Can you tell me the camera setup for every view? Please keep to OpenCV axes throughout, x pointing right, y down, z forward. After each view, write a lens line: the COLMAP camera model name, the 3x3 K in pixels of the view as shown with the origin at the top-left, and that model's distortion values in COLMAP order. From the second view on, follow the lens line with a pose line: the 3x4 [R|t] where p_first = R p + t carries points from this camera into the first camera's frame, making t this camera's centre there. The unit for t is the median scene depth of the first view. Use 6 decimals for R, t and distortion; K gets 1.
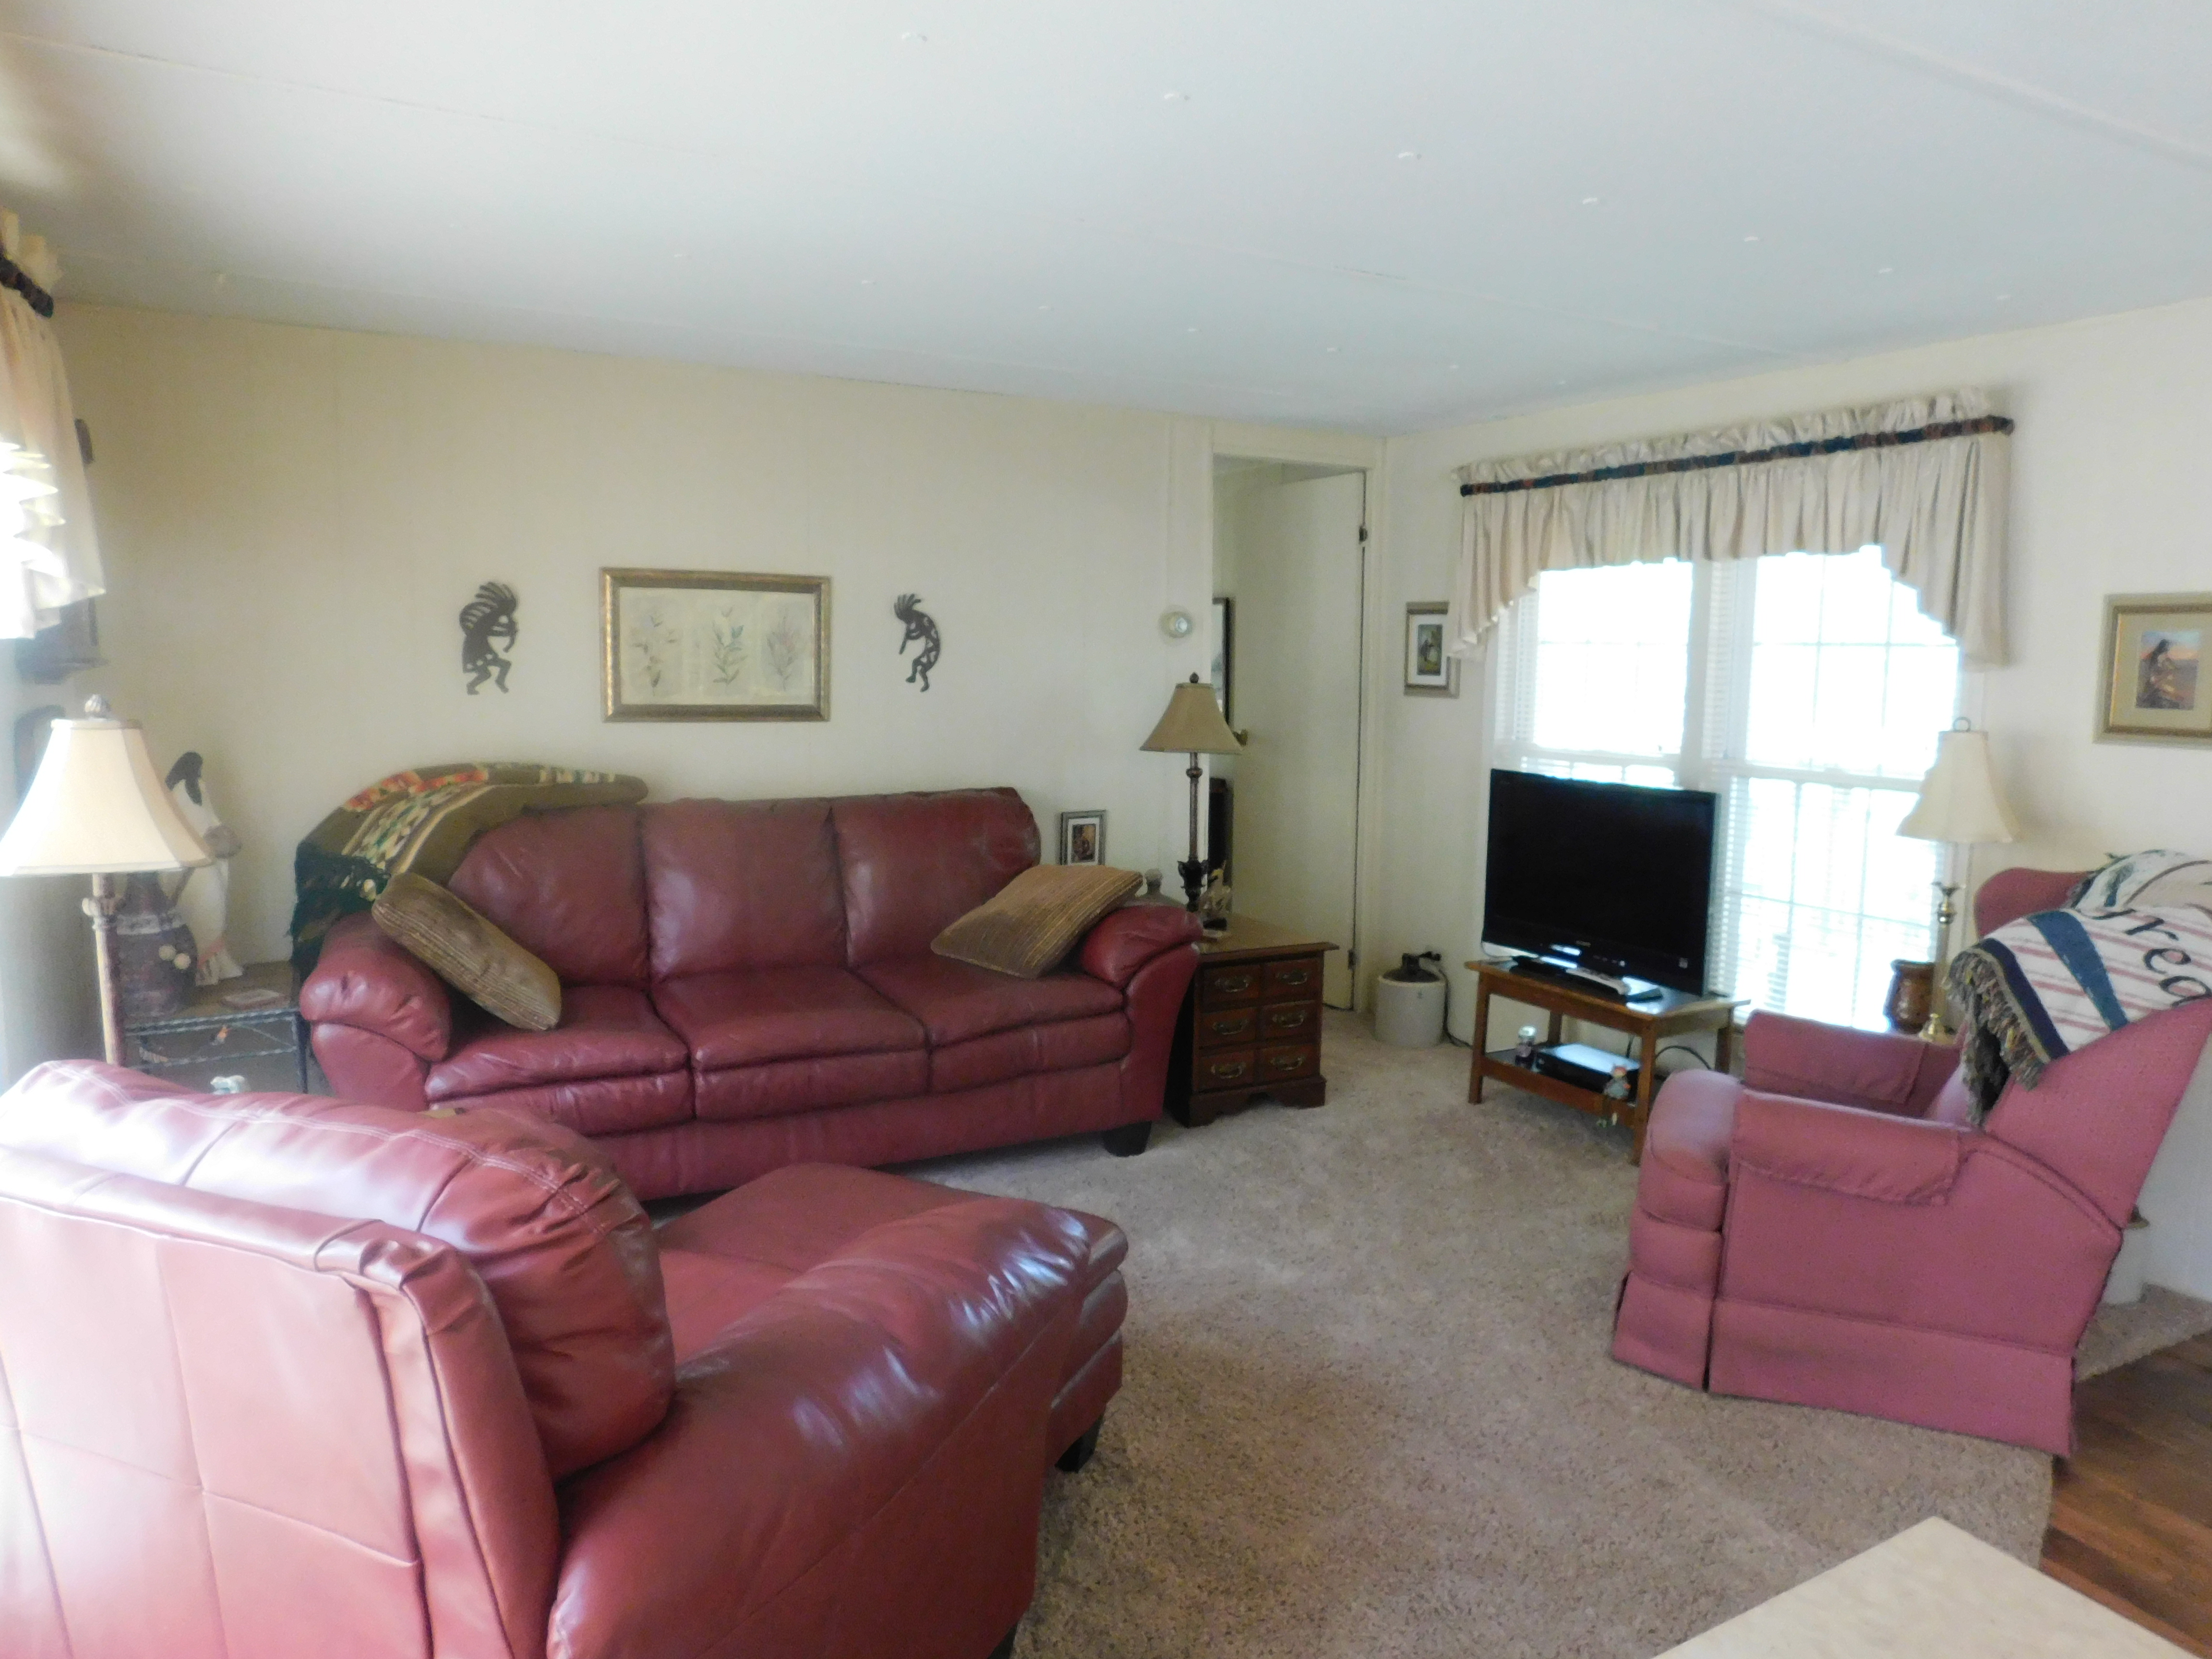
lens RADIAL K [[1458.2, 0, 1091.8], [0, 1458.2, 832.8], [0, 0, 1]] dist [-0.065769, 0.049022]
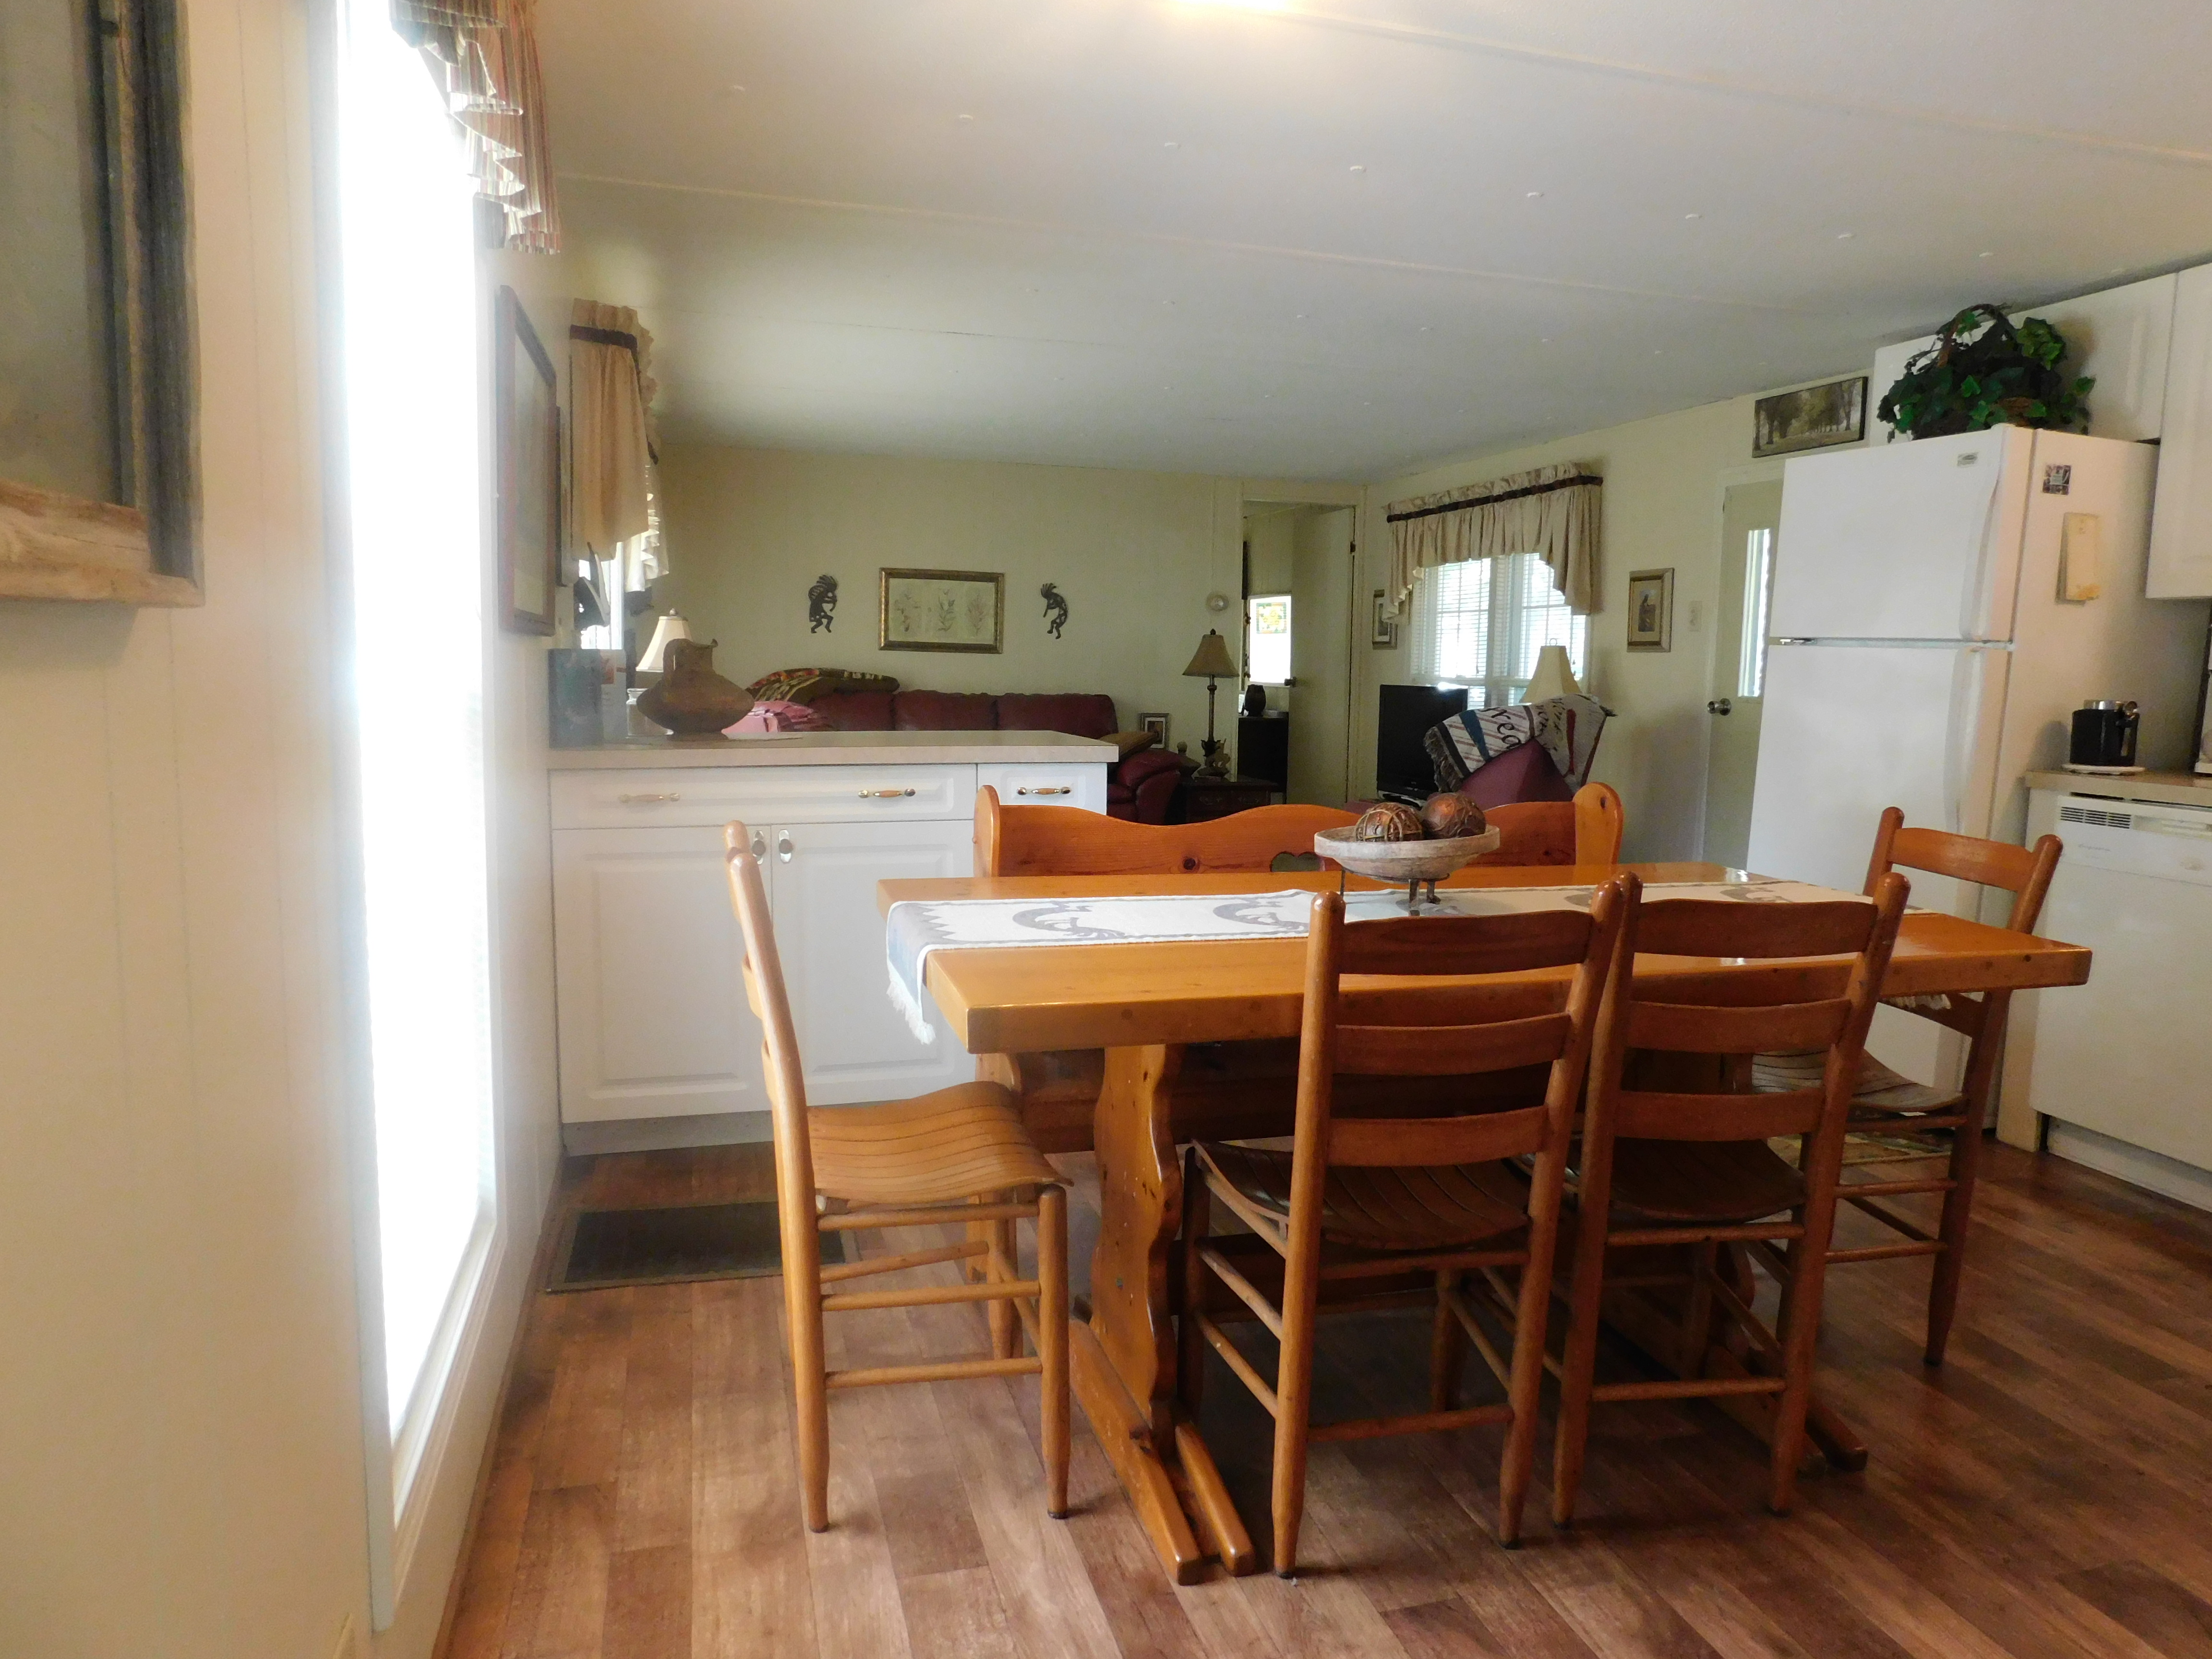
lens RADIAL K [[1458.2, 0, 1088.5], [0, 1458.2, 838.6], [0, 0, 1]] dist [-0.065769, 0.049022]
pose [[0.972172, 0.034211, -0.231756, 0.389860], [-0.037246, 0.999268, -0.008728, 0.182337], [0.231288, 0.017117, 0.972735, -0.804640]]
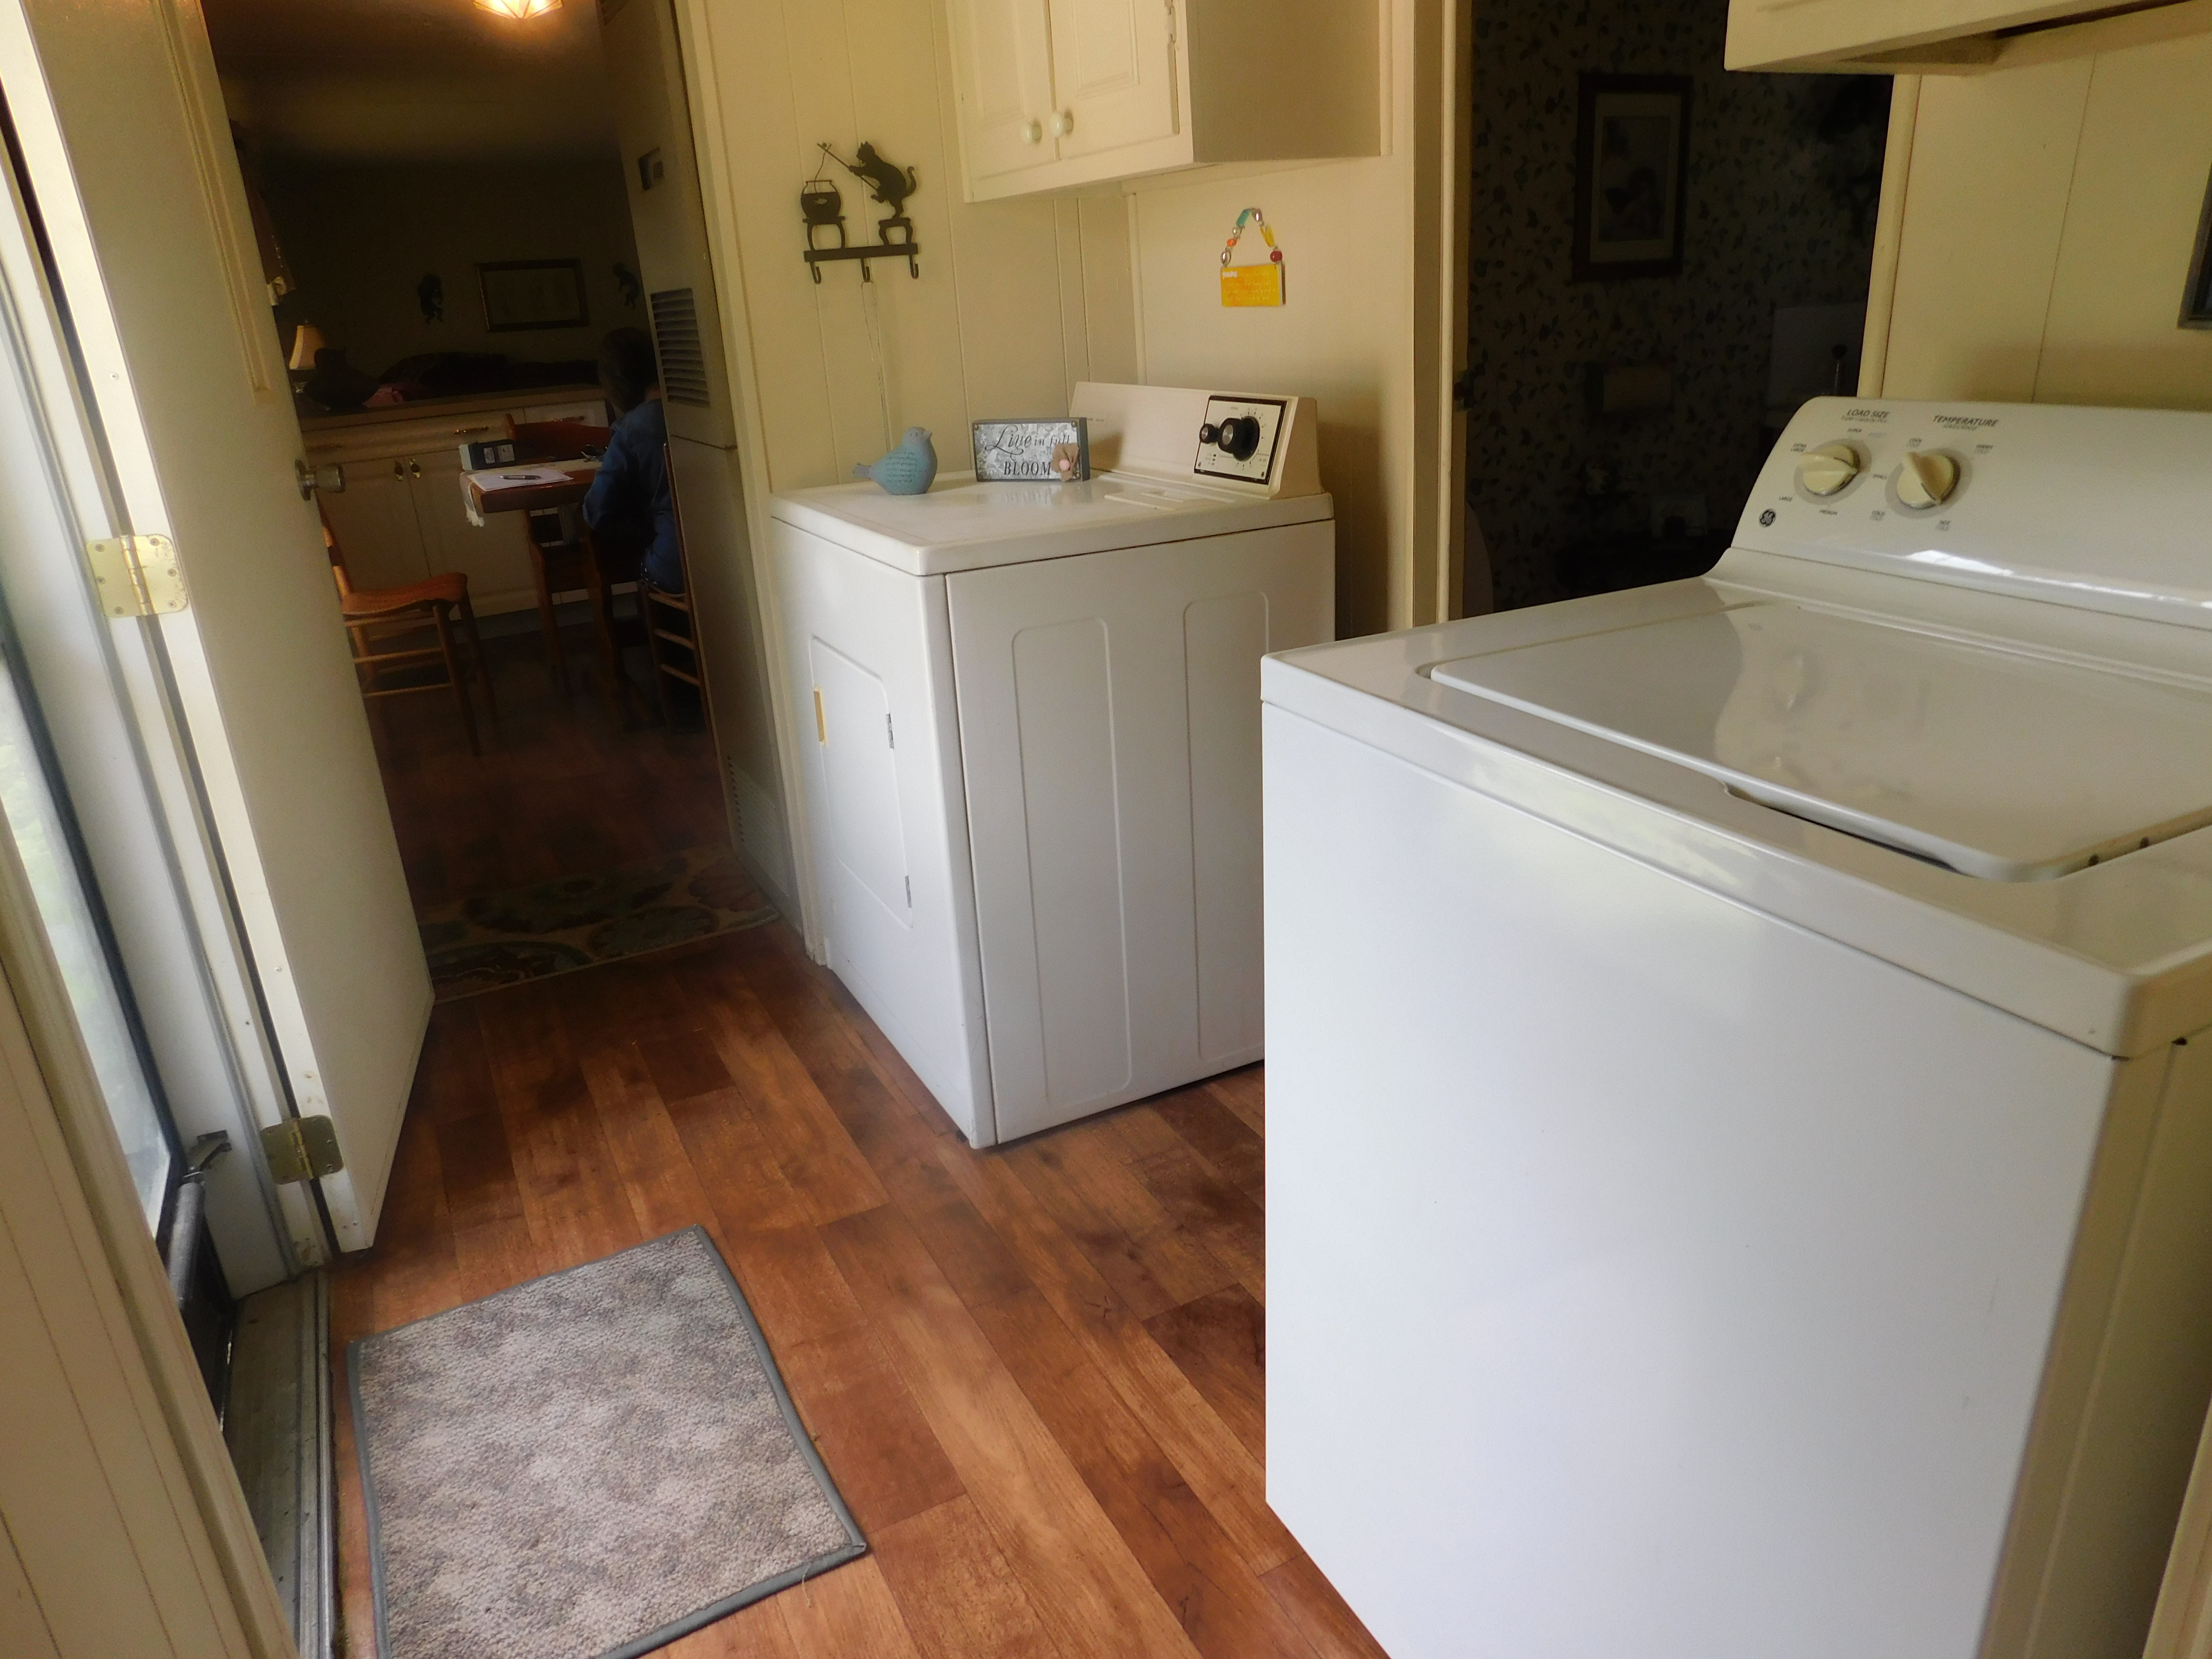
lens RADIAL K [[1458.2, 0, 1119.4], [0, 1458.2, 816.7], [0, 0, 1]] dist [-0.065769, 0.049022]
pose [[0.997356, -0.062066, -0.037809, 0.760126], [0.068901, 0.972998, 0.220291, 0.257159], [0.023115, -0.222314, 0.974701, -1.487619]]
